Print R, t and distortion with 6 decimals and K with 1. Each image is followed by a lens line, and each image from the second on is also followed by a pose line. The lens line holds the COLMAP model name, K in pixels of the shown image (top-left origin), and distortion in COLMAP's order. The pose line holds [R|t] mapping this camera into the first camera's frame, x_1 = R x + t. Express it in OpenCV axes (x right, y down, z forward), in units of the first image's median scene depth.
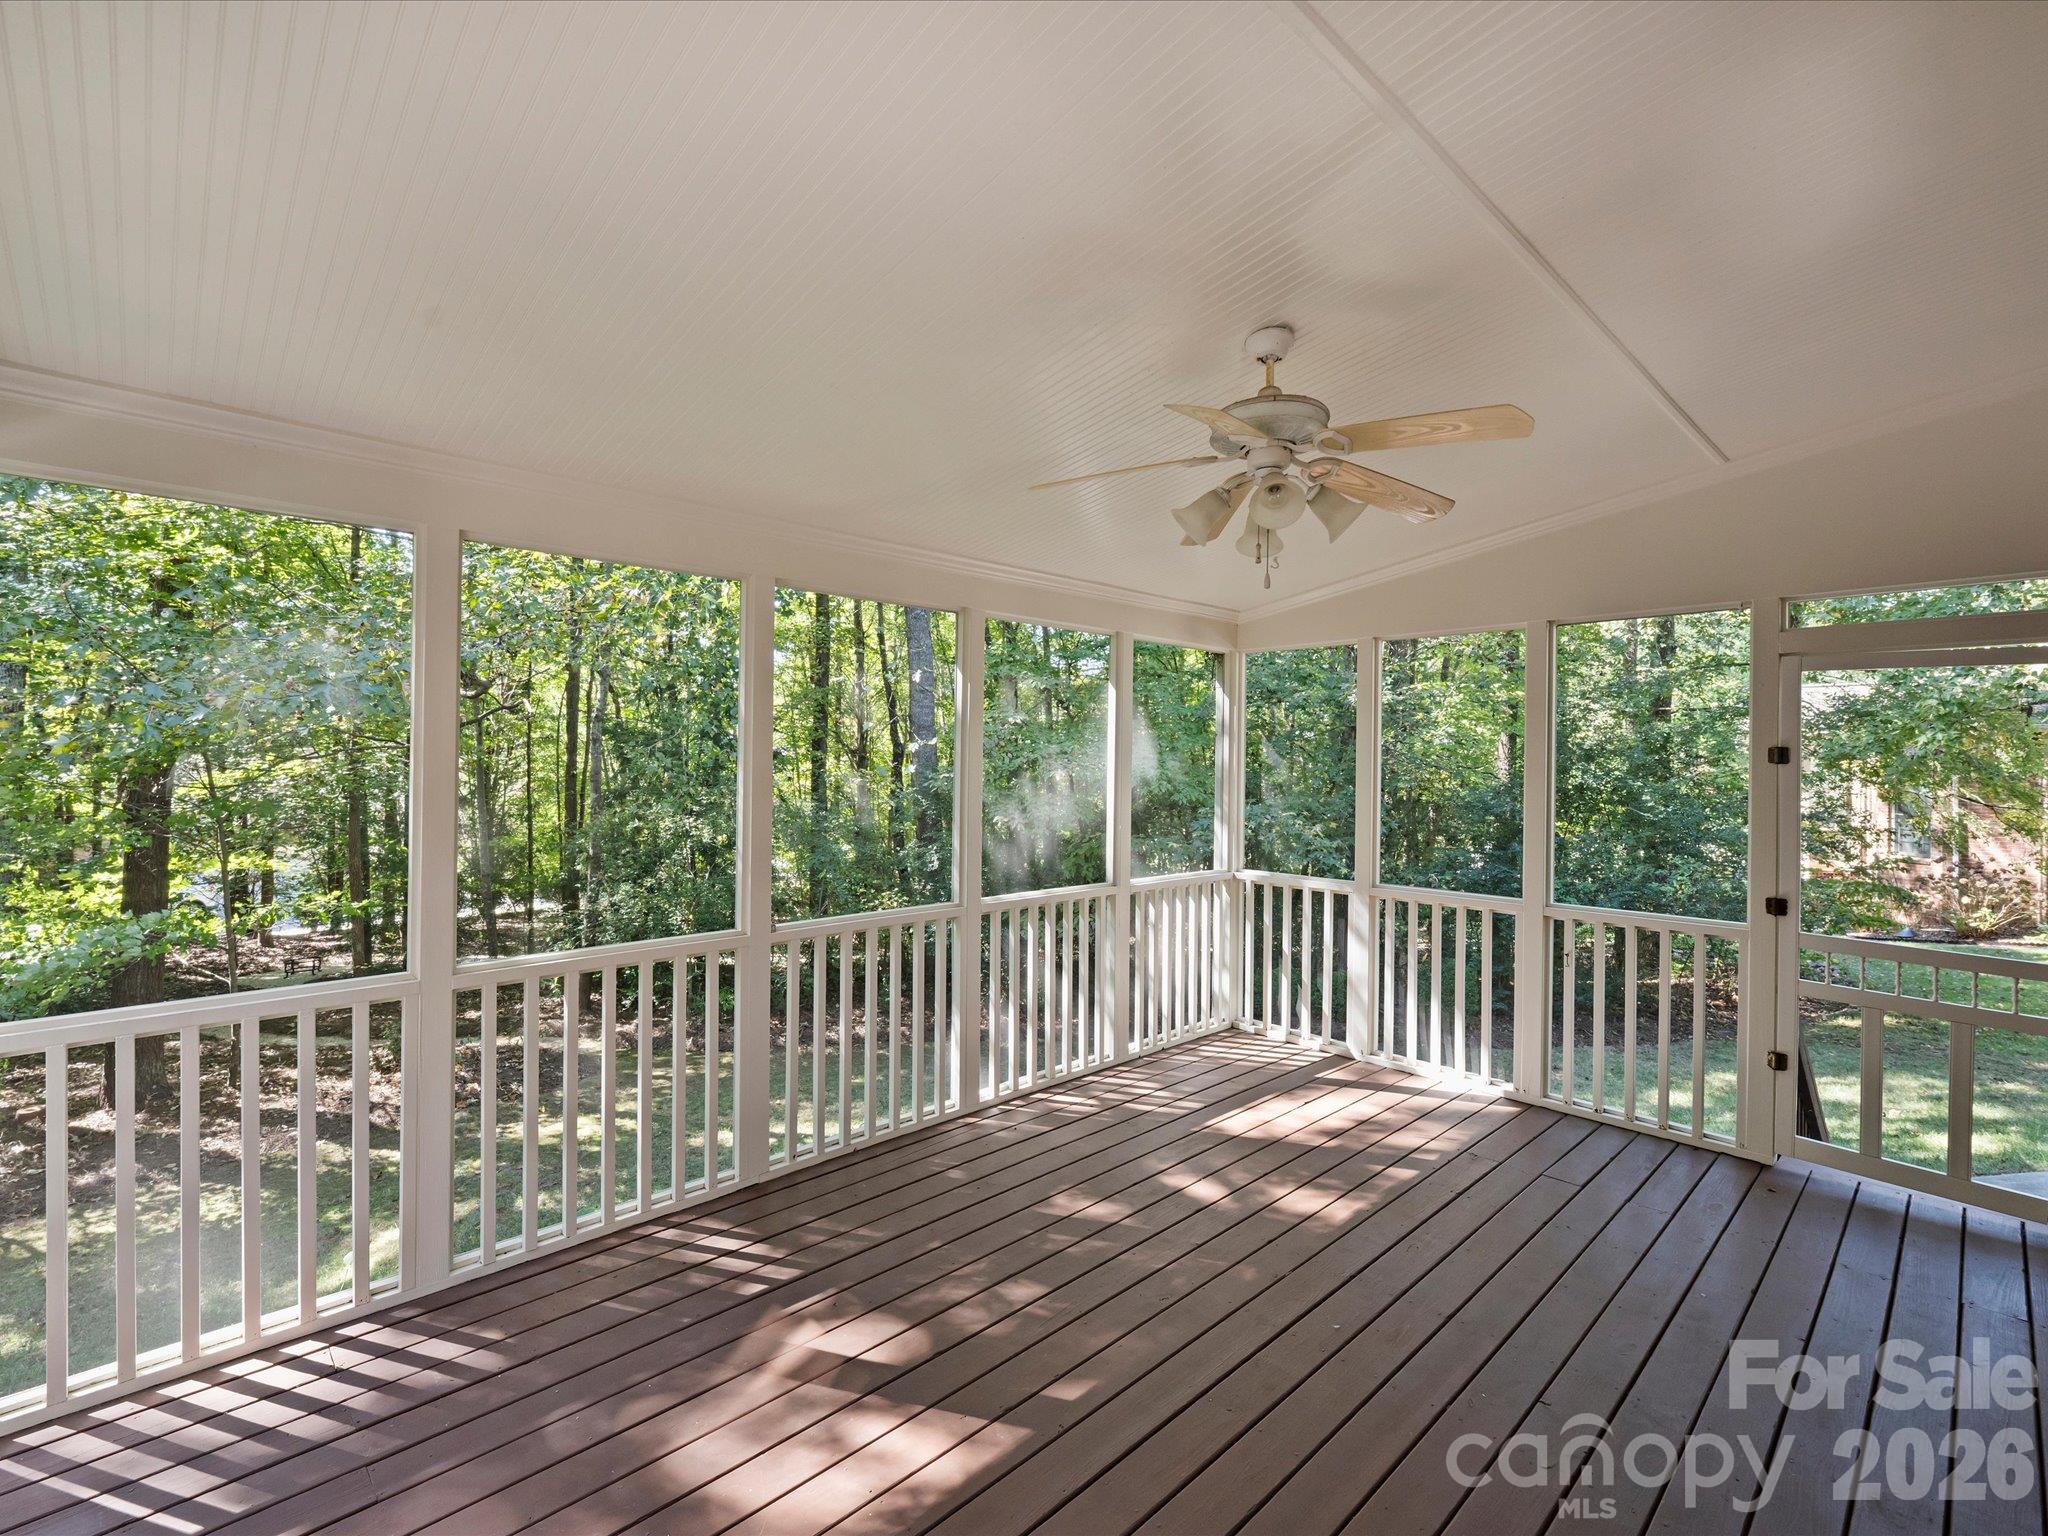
lens RADIAL K [[932.3, 0, 1033.7], [0, 932.3, 773.7], [0, 0, 1]] dist [-0.001056, 0.000128]
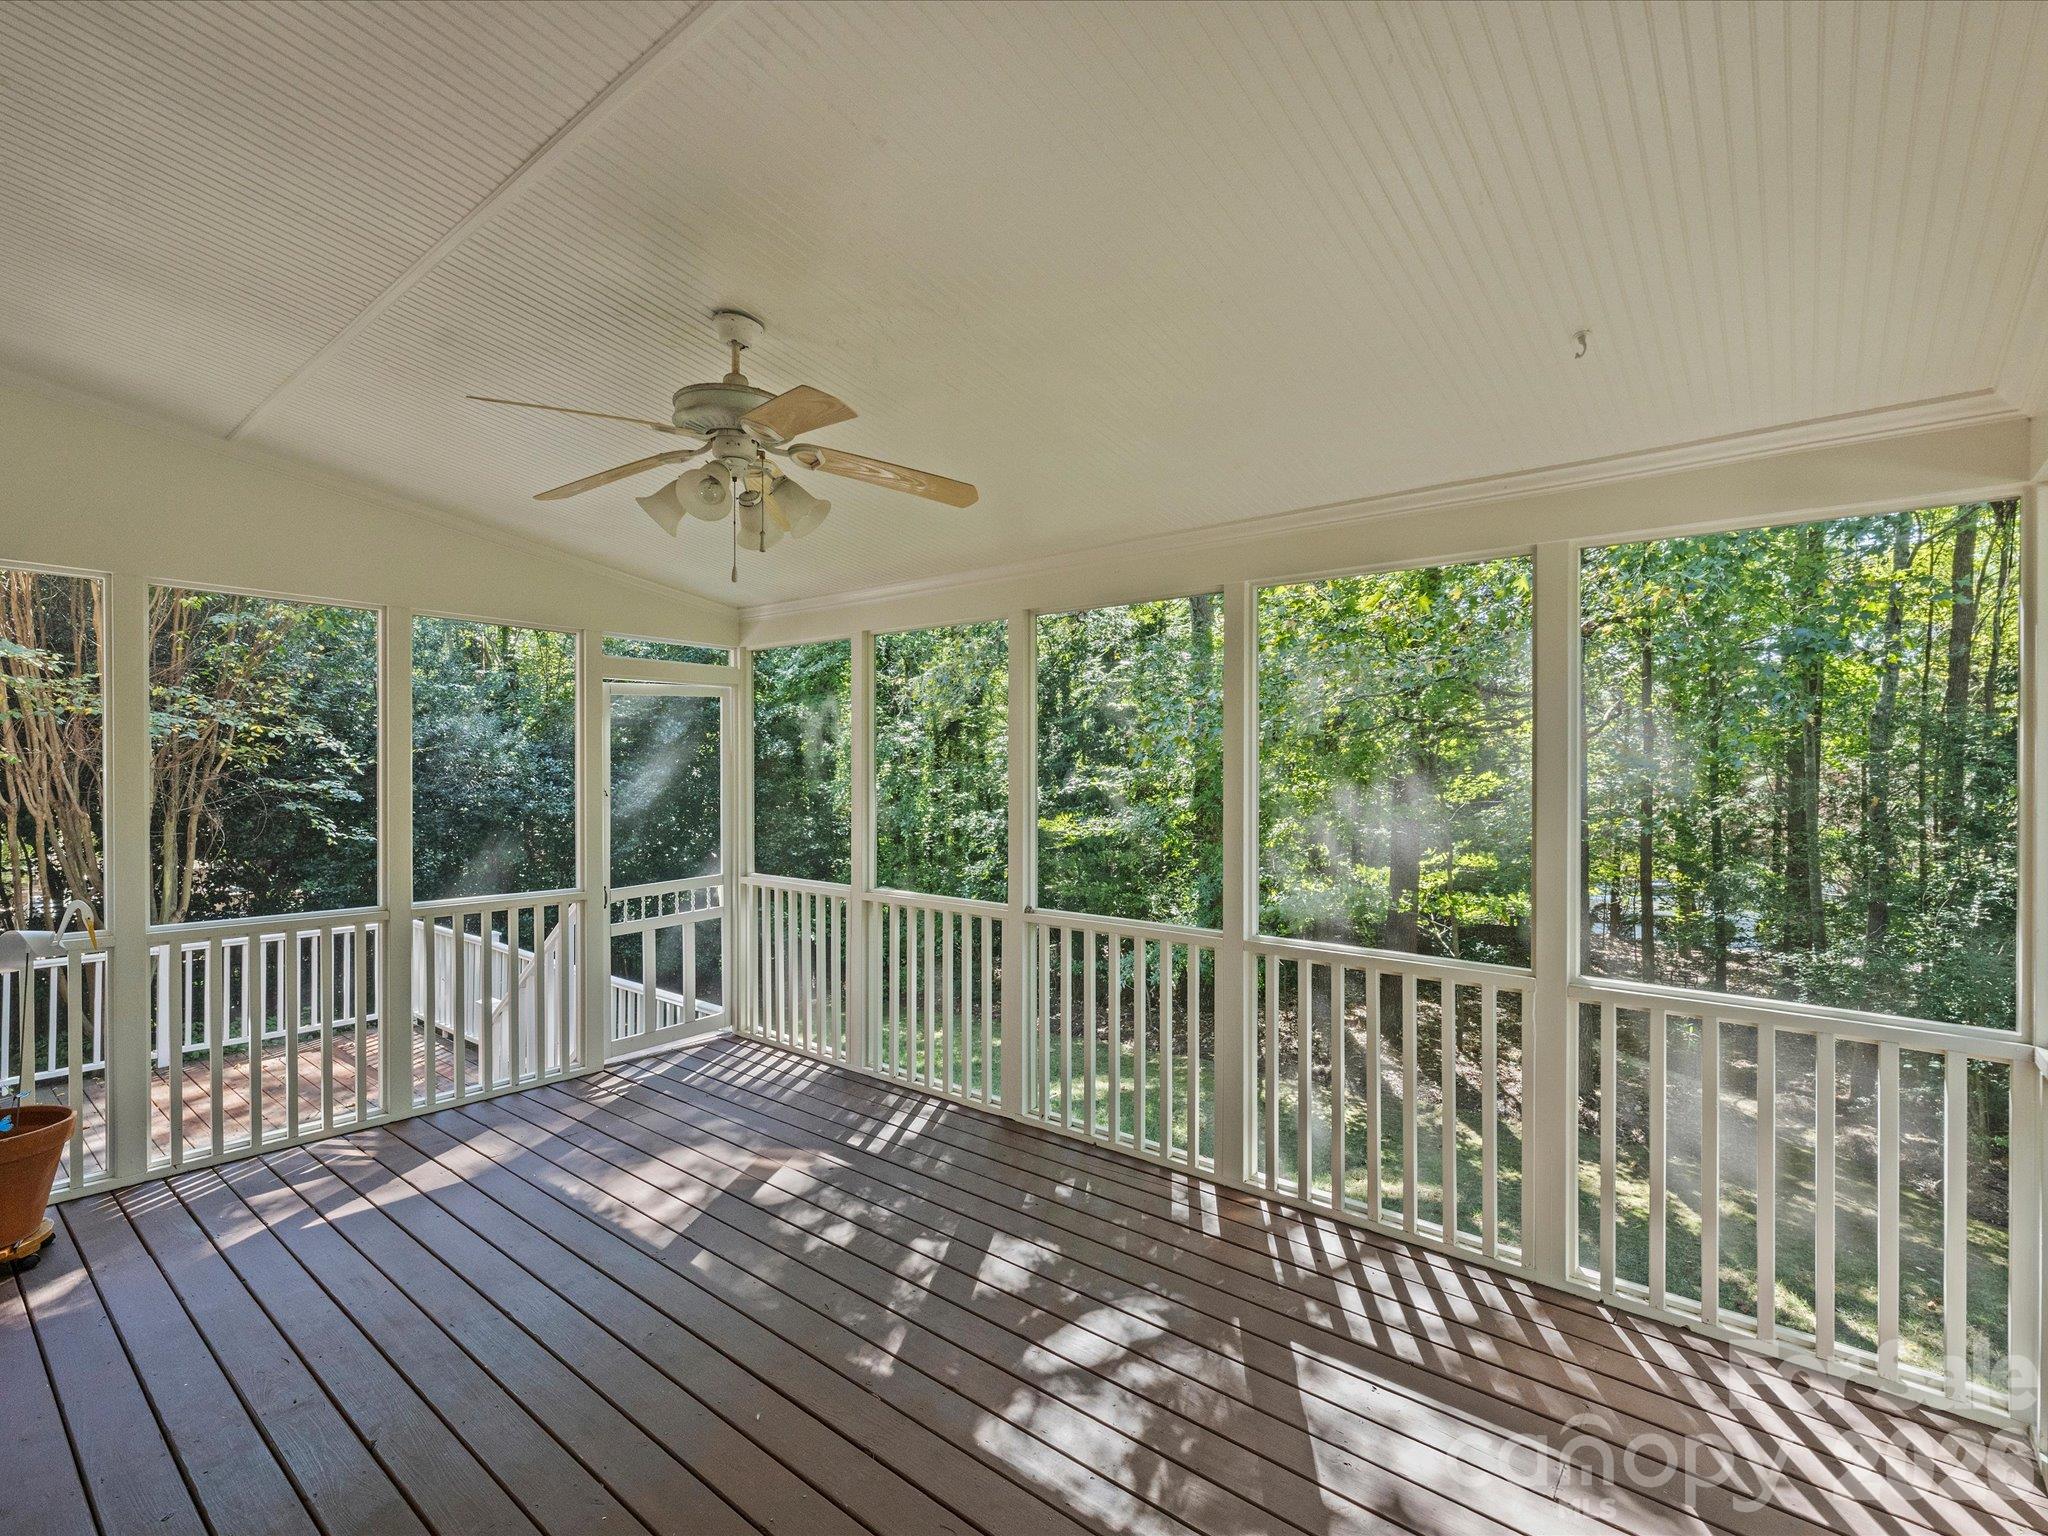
lens RADIAL K [[932.3, 0, 1033.7], [0, 932.3, 773.7], [0, 0, 1]] dist [-0.001056, 0.000128]
pose [[0.114852, -0.010041, -0.993332, 1.121295], [-0.000628, 0.999948, -0.010180, -0.007052], [0.993382, 0.001793, 0.114840, 1.051966]]
